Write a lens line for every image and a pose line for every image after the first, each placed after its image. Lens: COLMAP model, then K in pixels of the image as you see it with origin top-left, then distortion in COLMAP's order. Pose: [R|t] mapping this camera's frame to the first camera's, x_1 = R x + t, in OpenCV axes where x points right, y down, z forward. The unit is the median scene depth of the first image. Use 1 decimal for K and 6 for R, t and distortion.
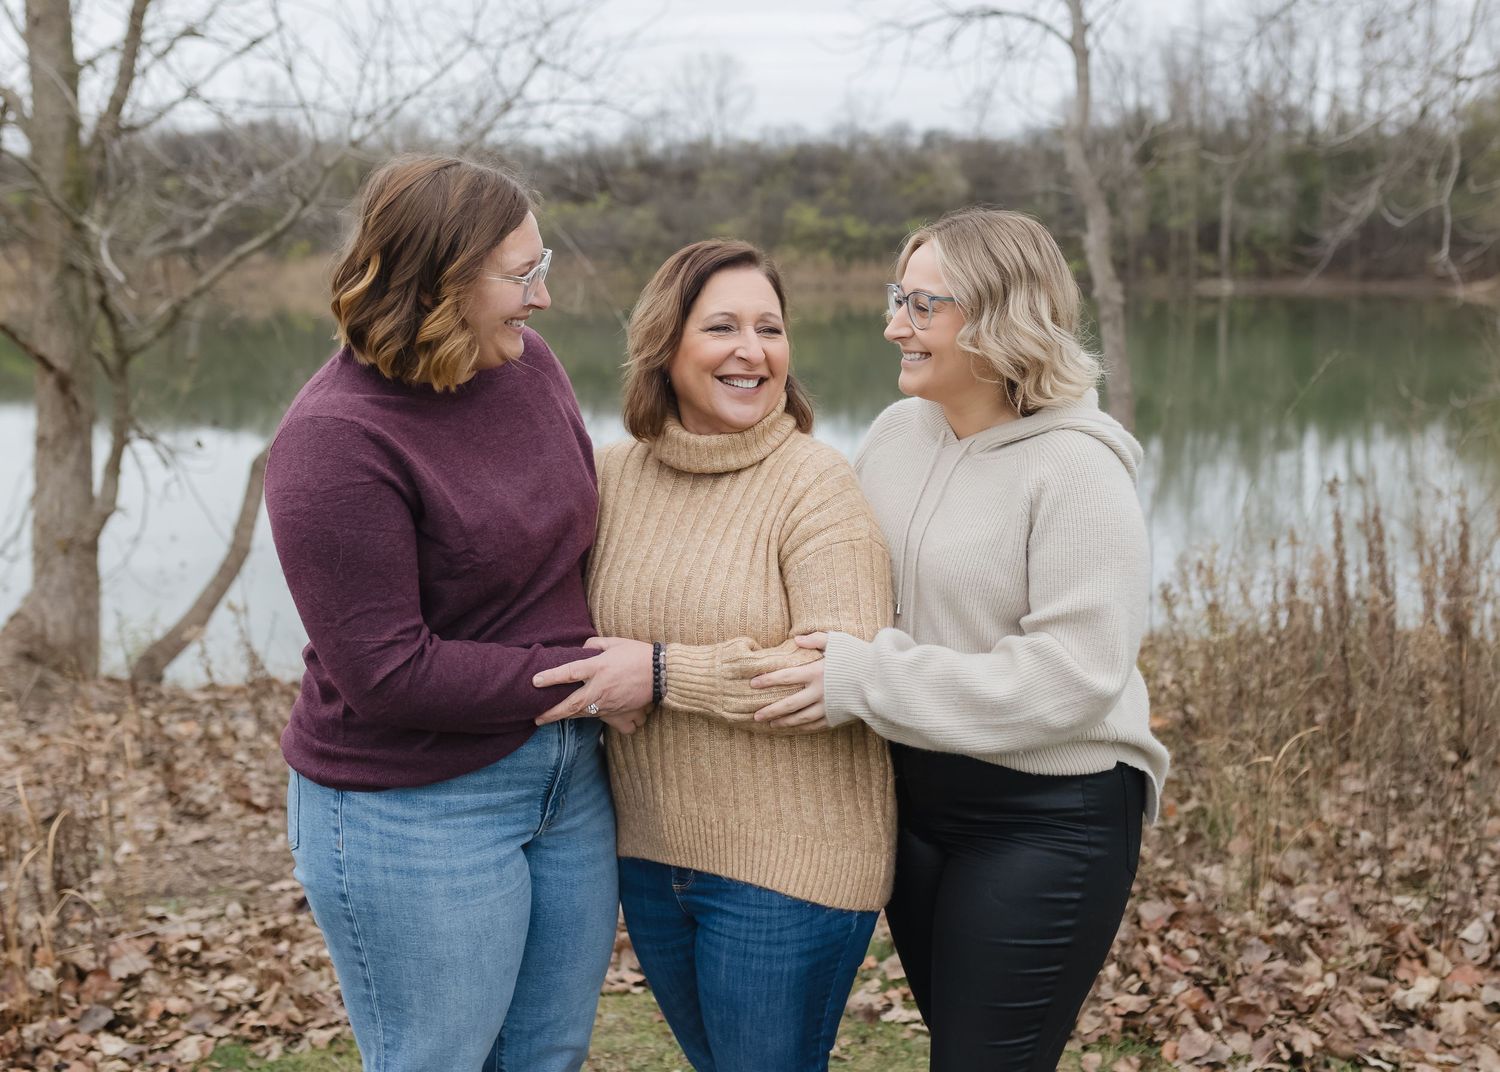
lens RADIAL K [[1666.0, 0, 815.0], [0, 1666.0, 505.0], [0, 0, 1]] dist [-0.011761, 0.009291]
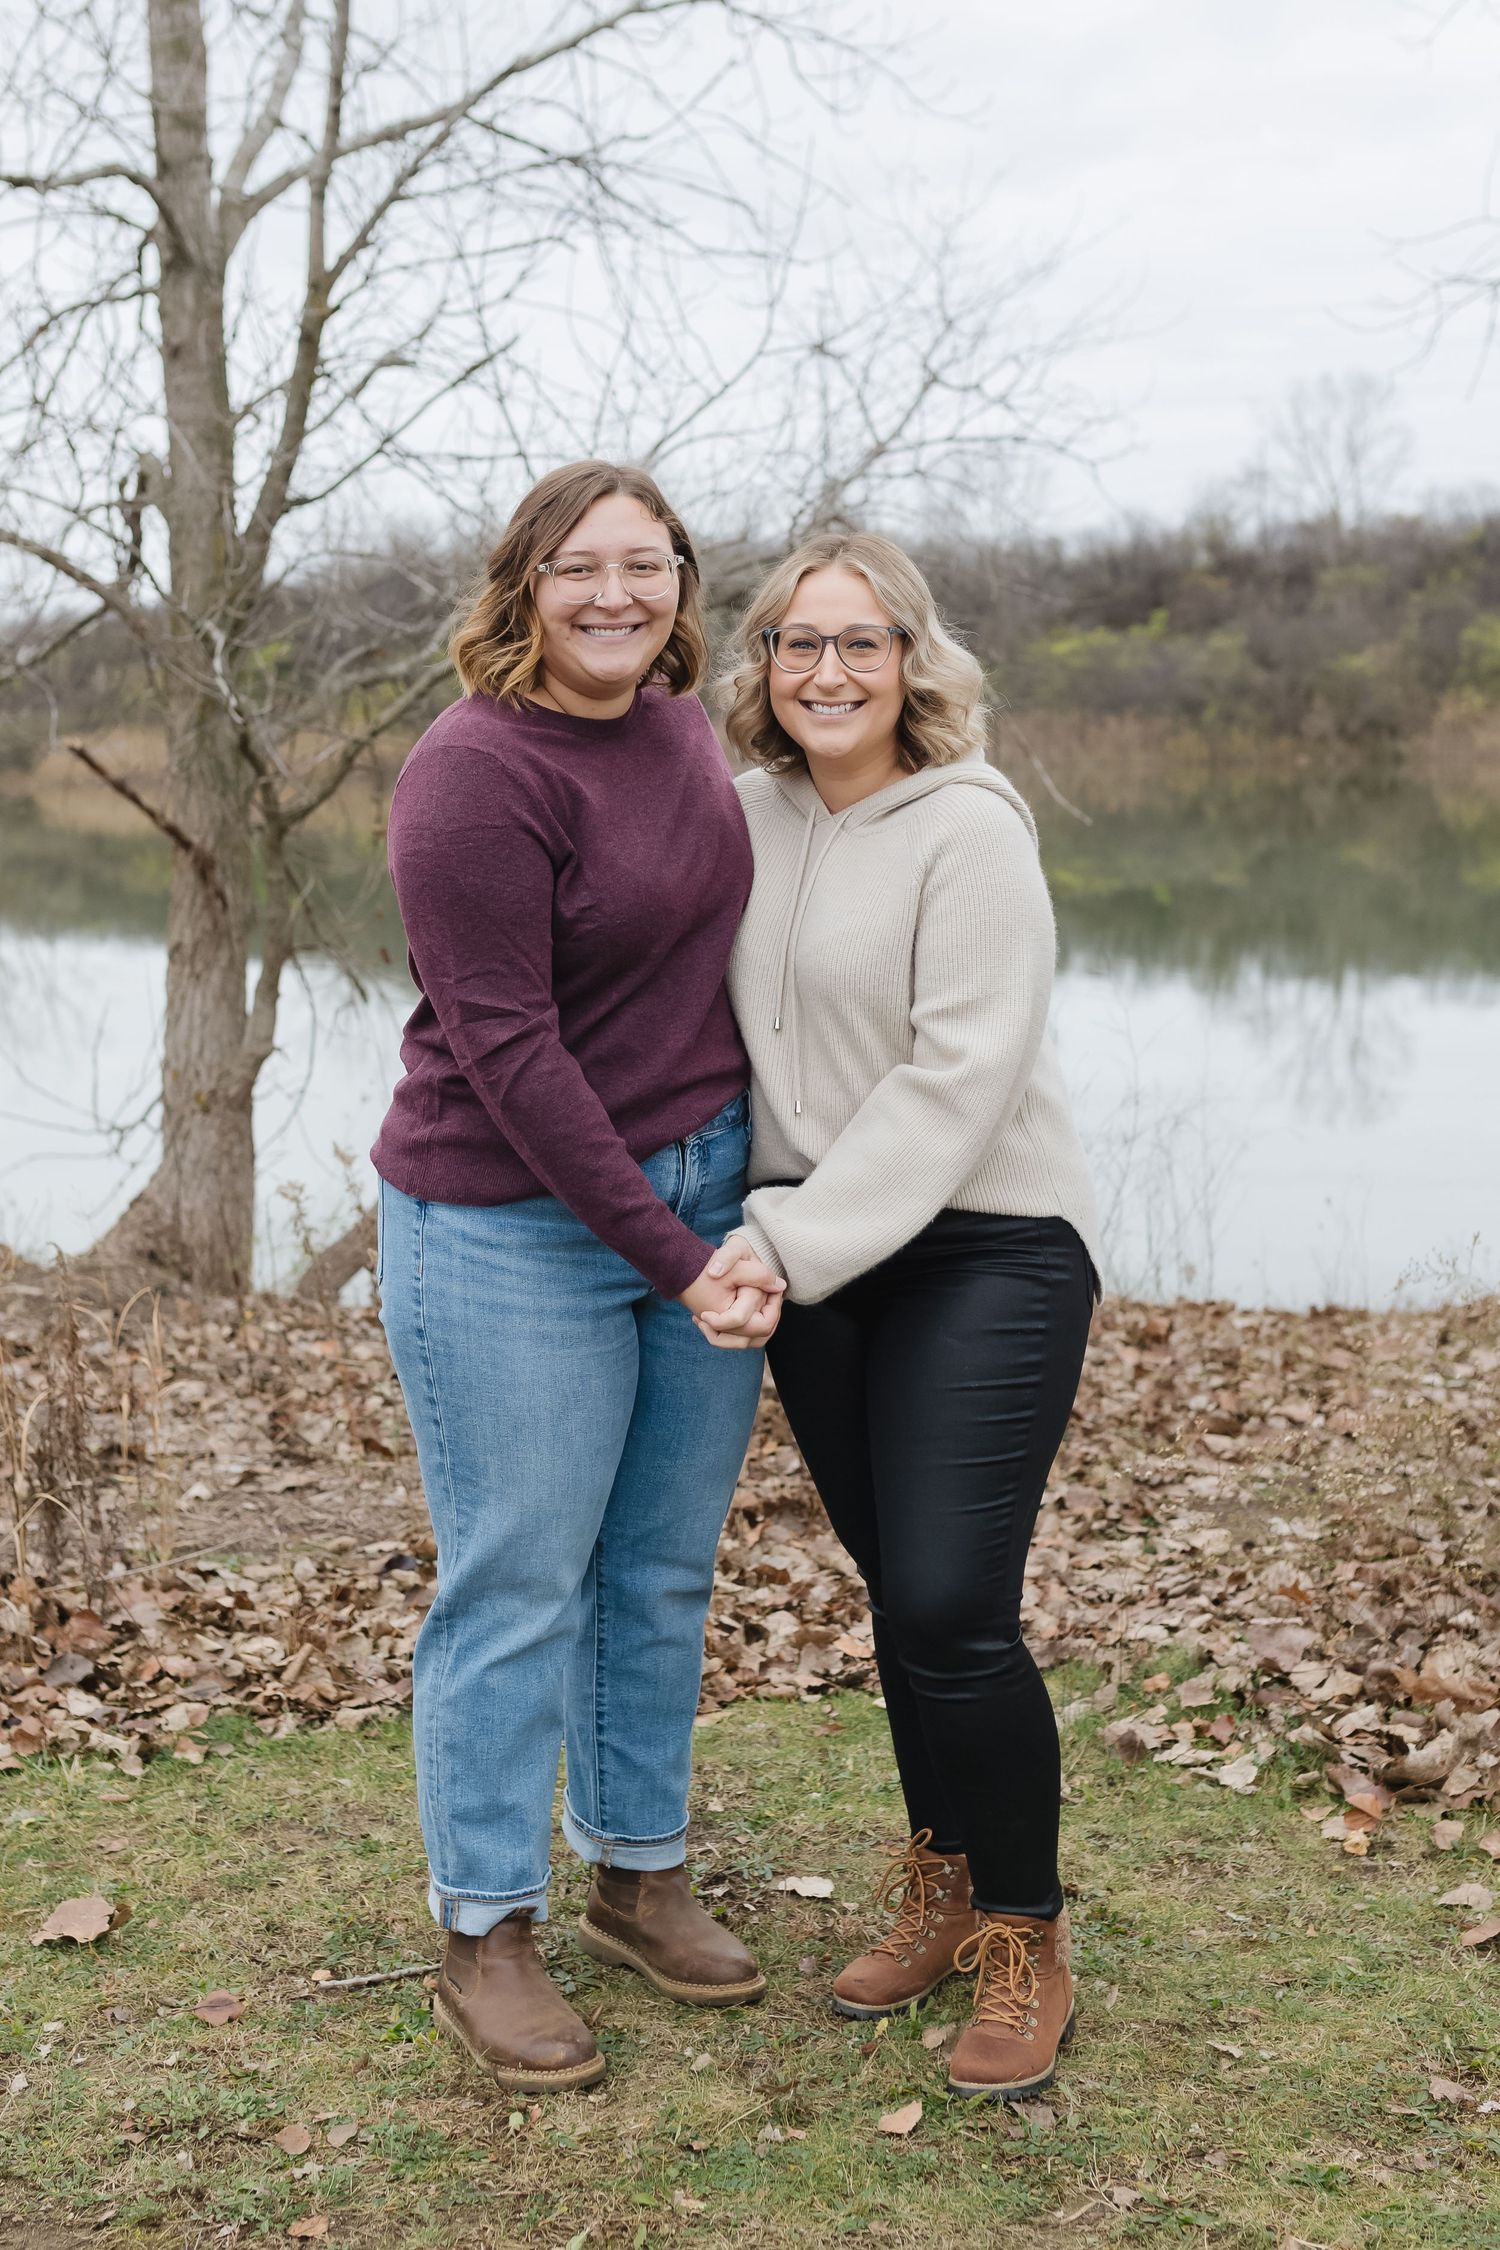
lens RADIAL K [[2713.8, 0, 748.4], [0, 2713.8, 1051.5], [0, 0, 1]] dist [0.011346, -0.046521]
pose [[0.961871, 0.008505, -0.273370, 0.172387], [-0.015451, 0.999610, -0.023264, 0.058298], [0.273066, 0.026601, 0.961627, -0.071262]]
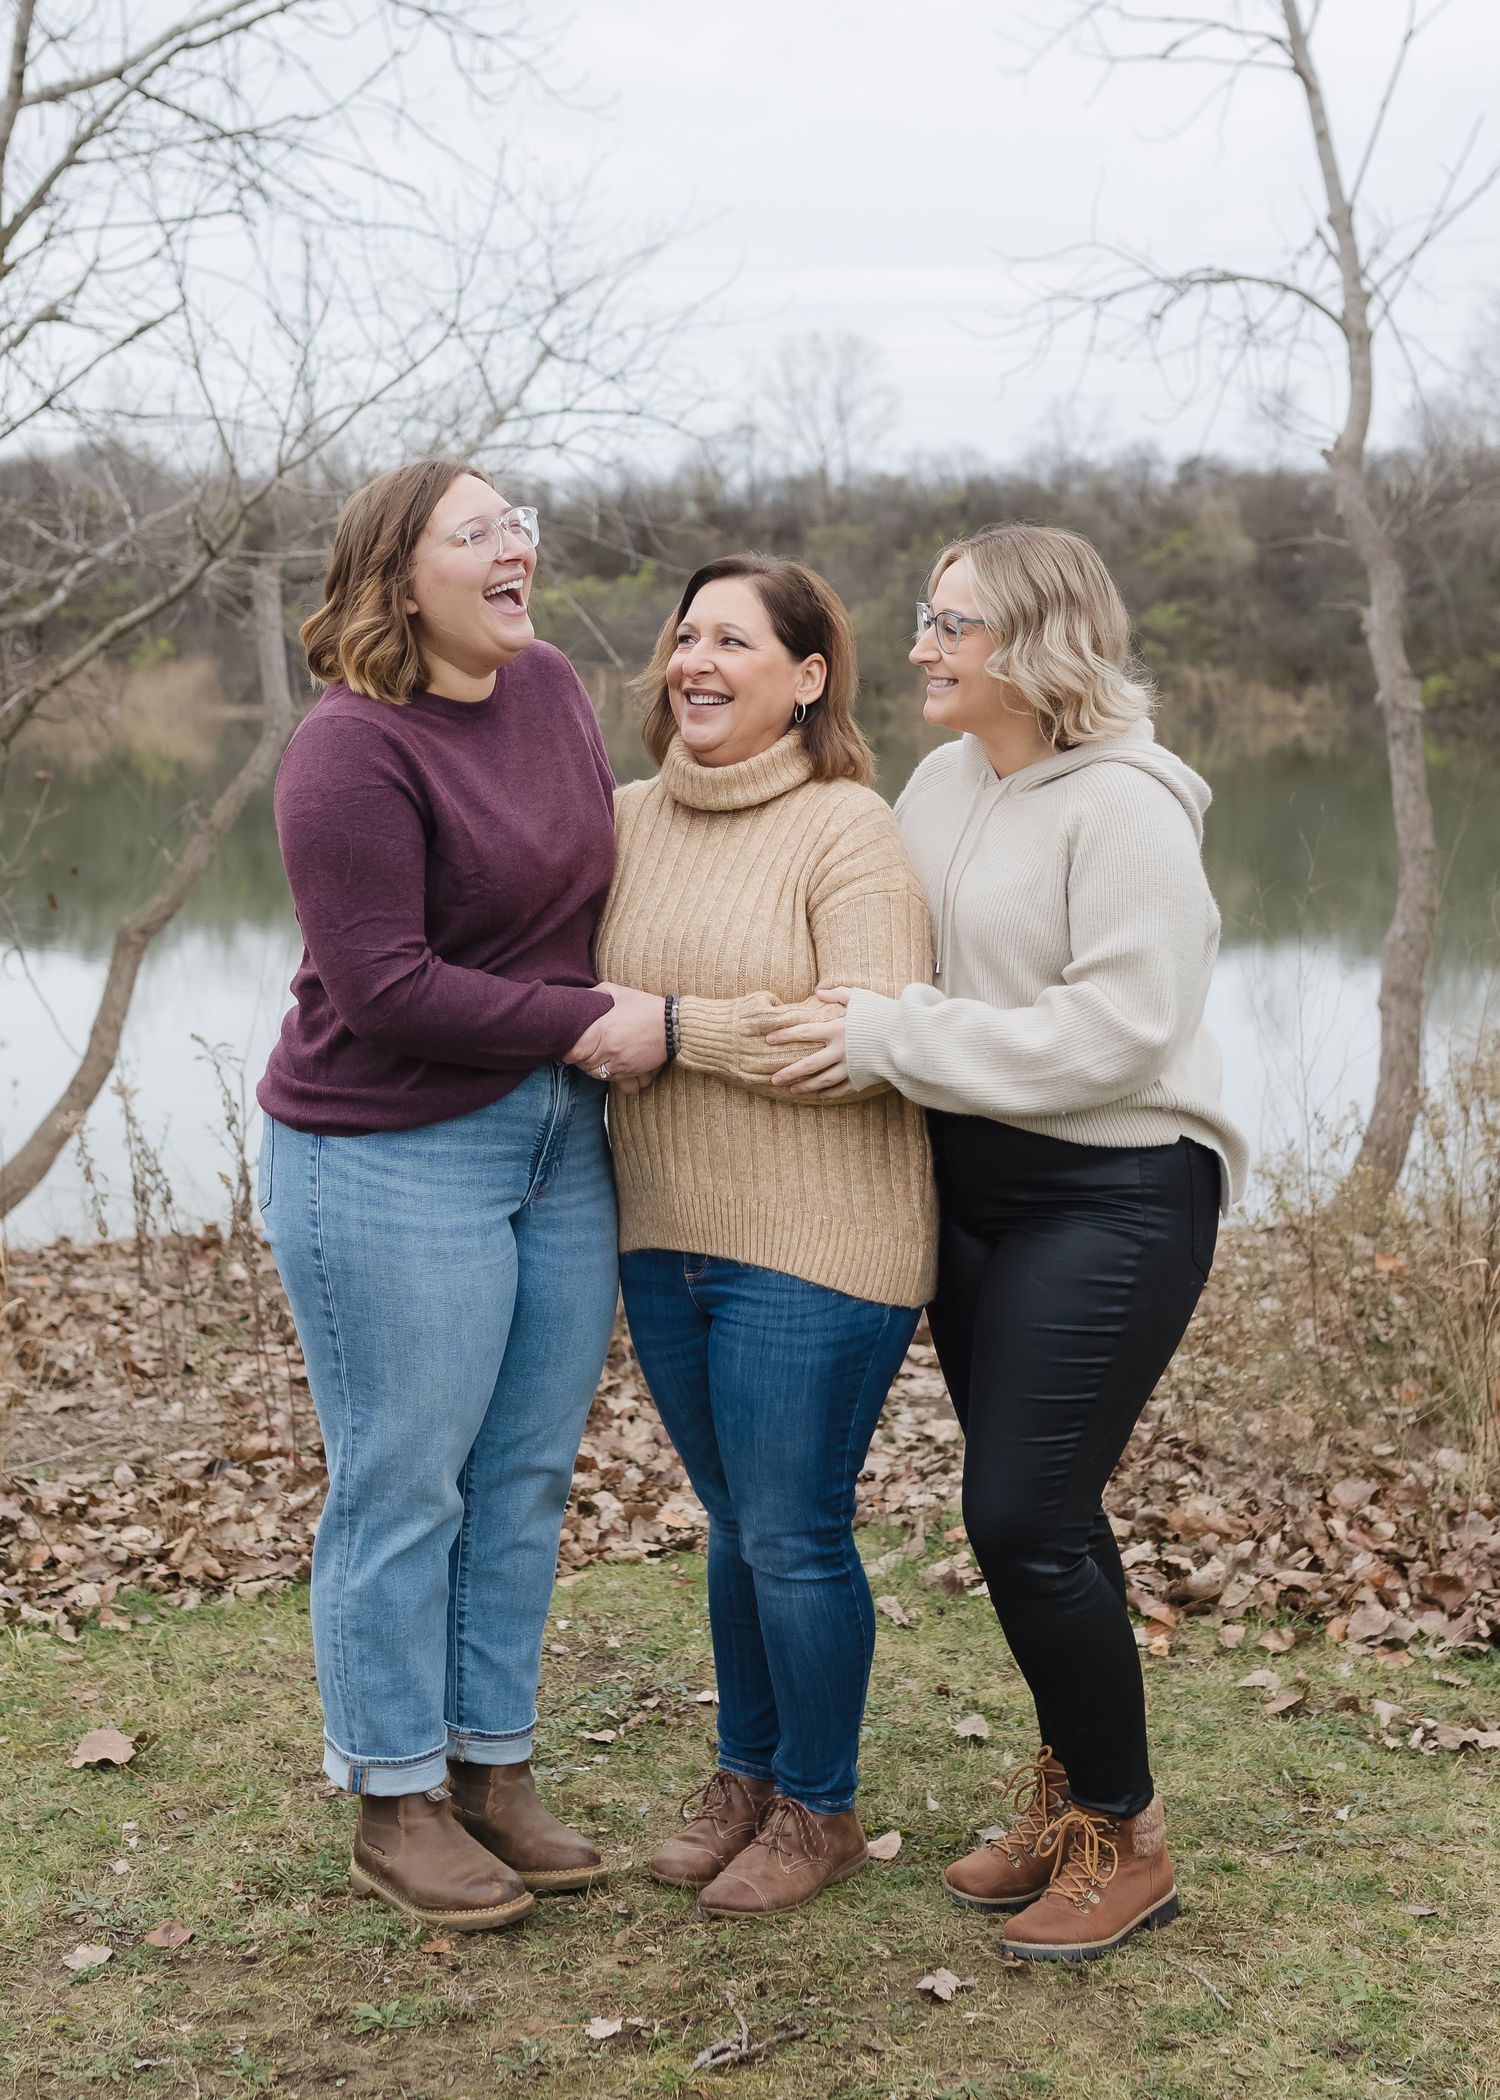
lens RADIAL K [[2810.1, 0, 763.6], [0, 2810.1, 885.2], [0, 0, 1]] dist [0.019226, -0.024575]
pose [[0.996554, 0.011236, -0.082187, 0.047966], [-0.017014, 0.997406, -0.069943, 0.074742], [0.081188, 0.071100, 0.994160, -0.309381]]
